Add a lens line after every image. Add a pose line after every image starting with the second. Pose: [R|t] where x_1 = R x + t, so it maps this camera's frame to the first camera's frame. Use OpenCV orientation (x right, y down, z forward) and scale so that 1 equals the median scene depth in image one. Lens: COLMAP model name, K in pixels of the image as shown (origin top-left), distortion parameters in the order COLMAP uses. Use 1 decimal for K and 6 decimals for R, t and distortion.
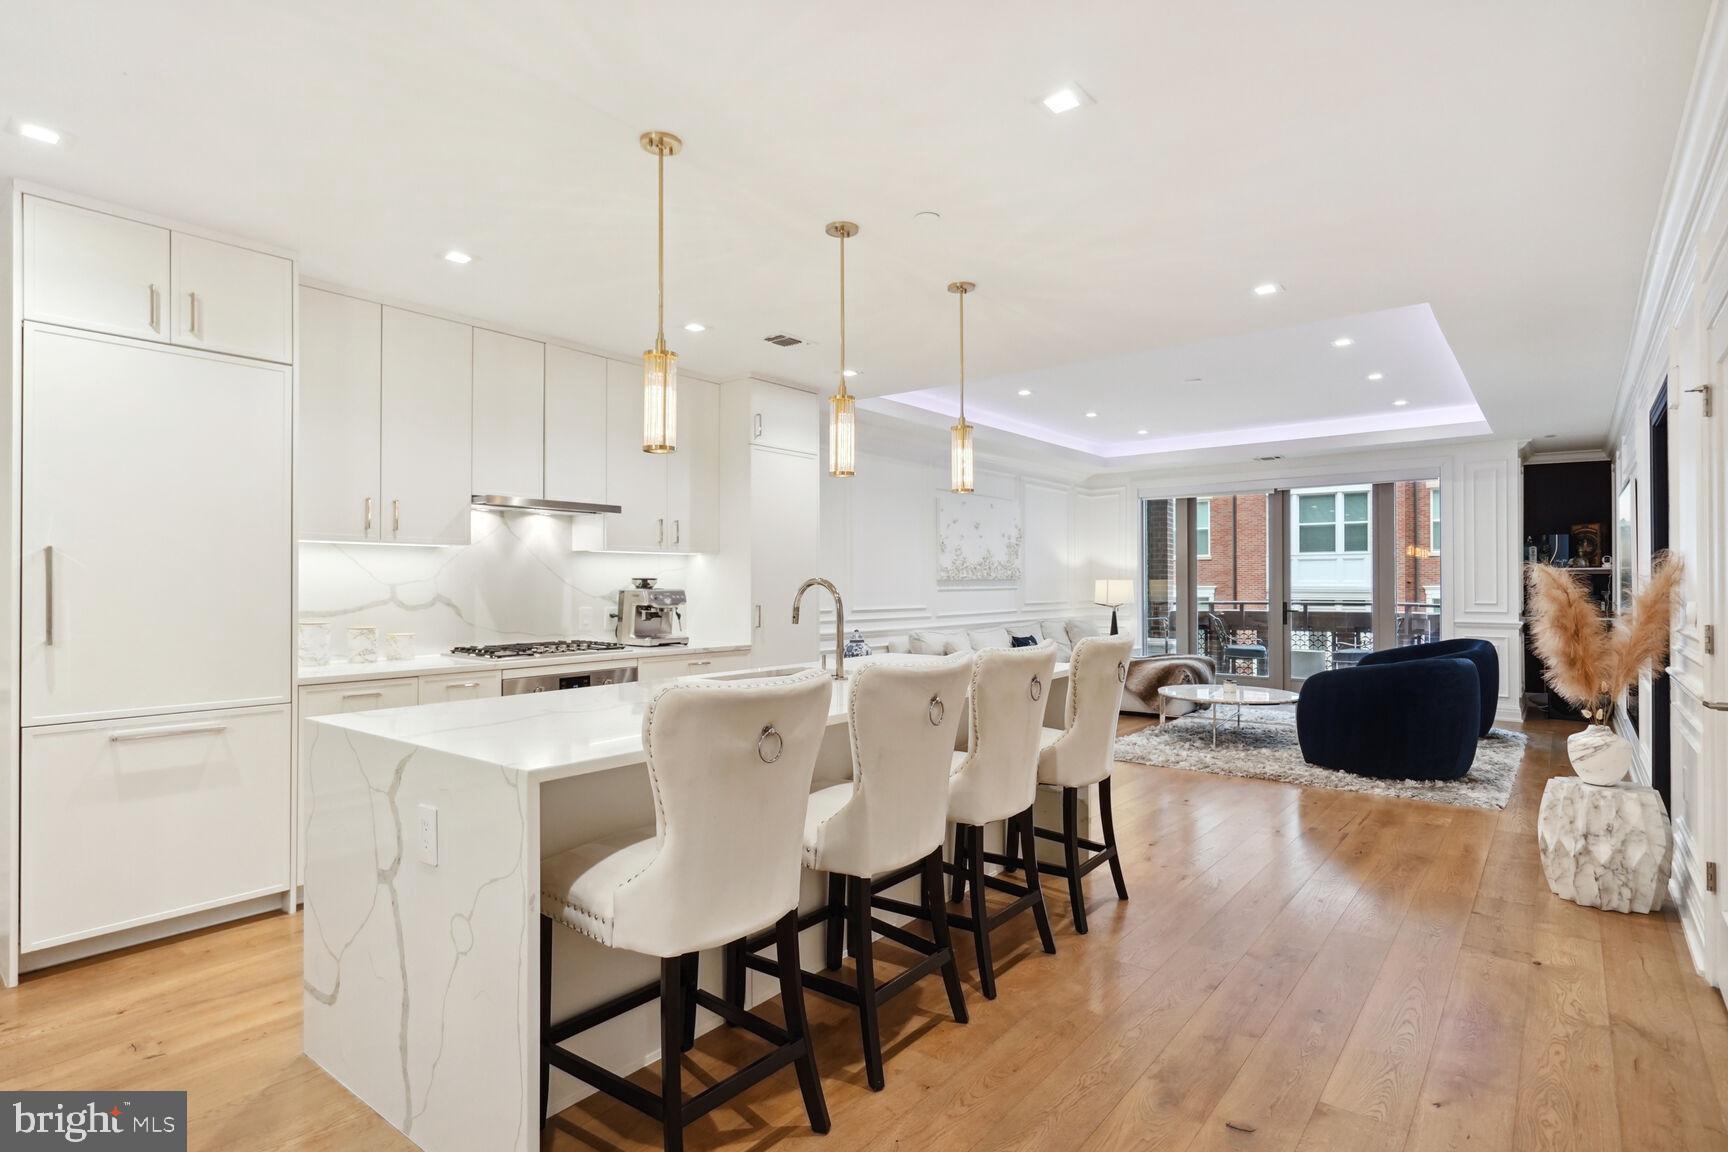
lens RADIAL K [[842.6, 0, 846.6], [0, 842.6, 581.2], [0, 0, 1]] dist [0.002106, -0.000970]
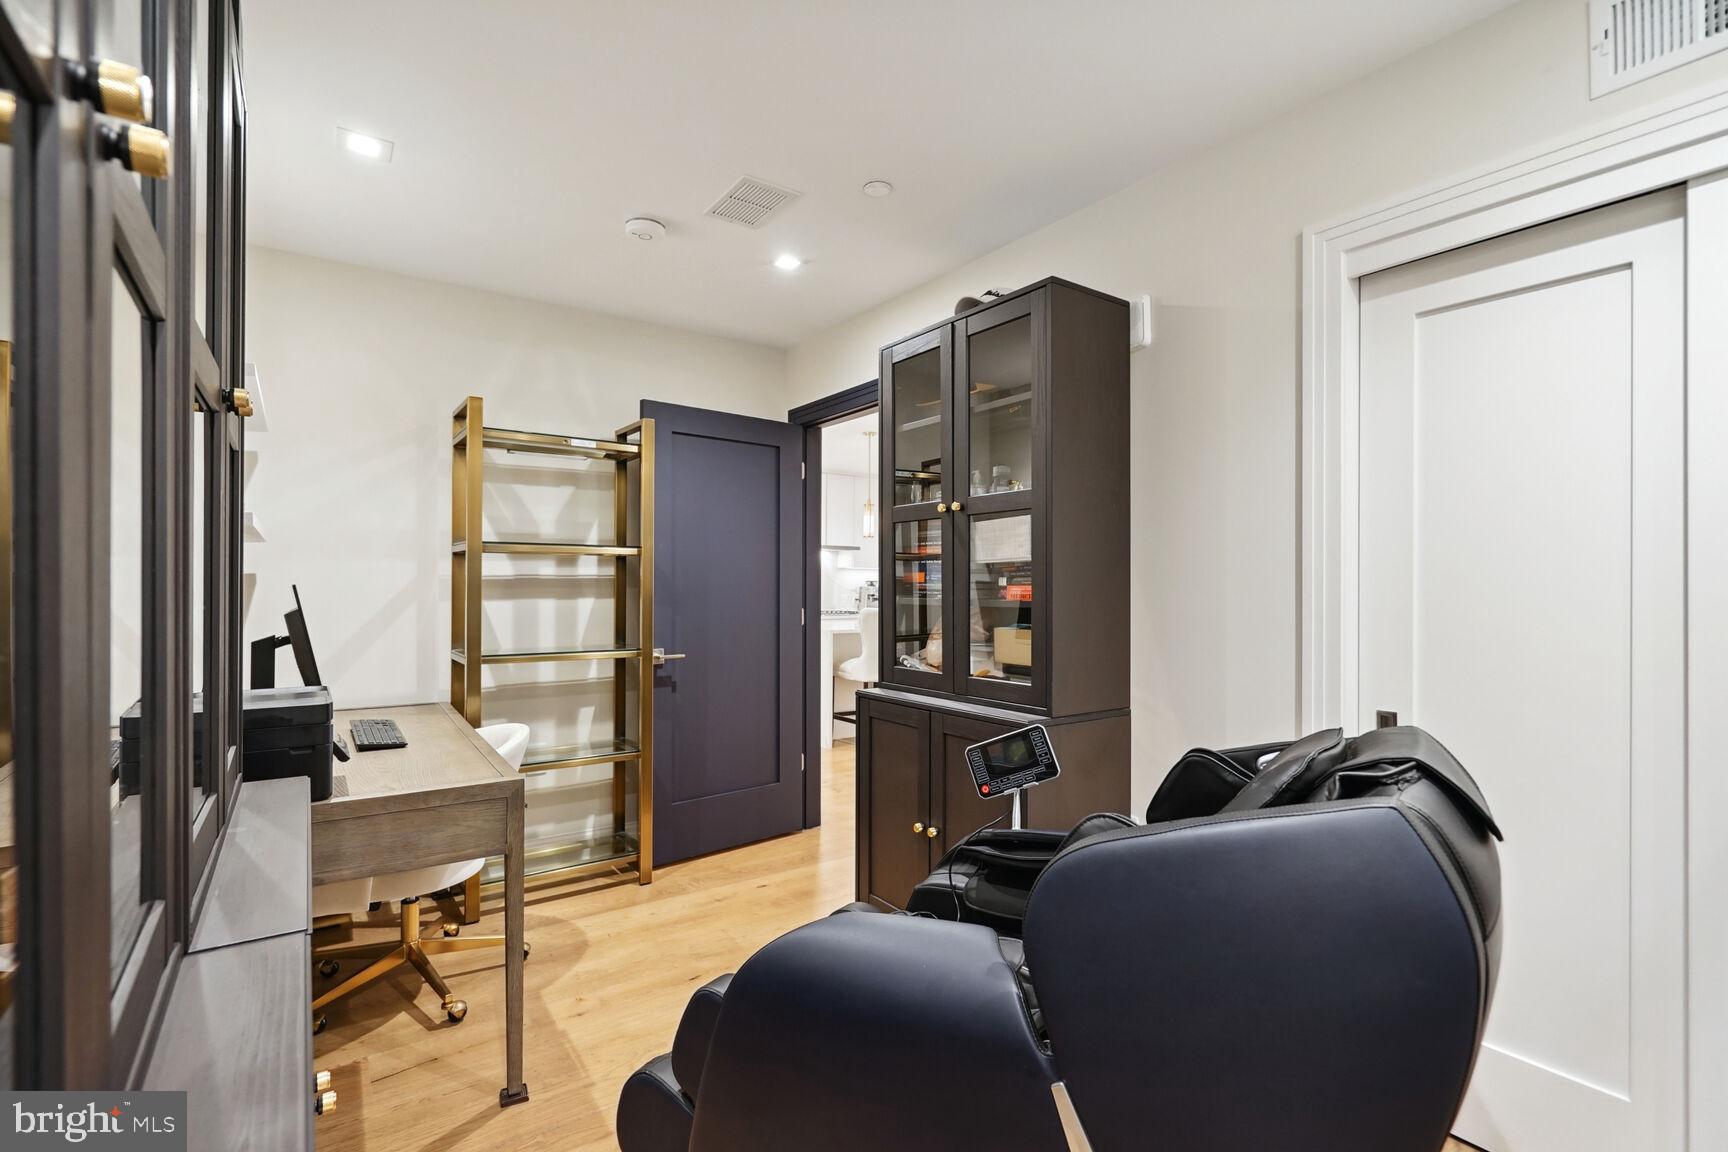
lens RADIAL K [[795.6, 0, 859.9], [0, 795.6, 581.5], [0, 0, 1]] dist [-0.004163, 0.000257]
pose [[0.960874, 0.002133, -0.276978, 0.280631], [-0.001333, 0.999994, 0.003078, -0.008769], [0.276983, -0.002589, 0.960871, -0.904853]]
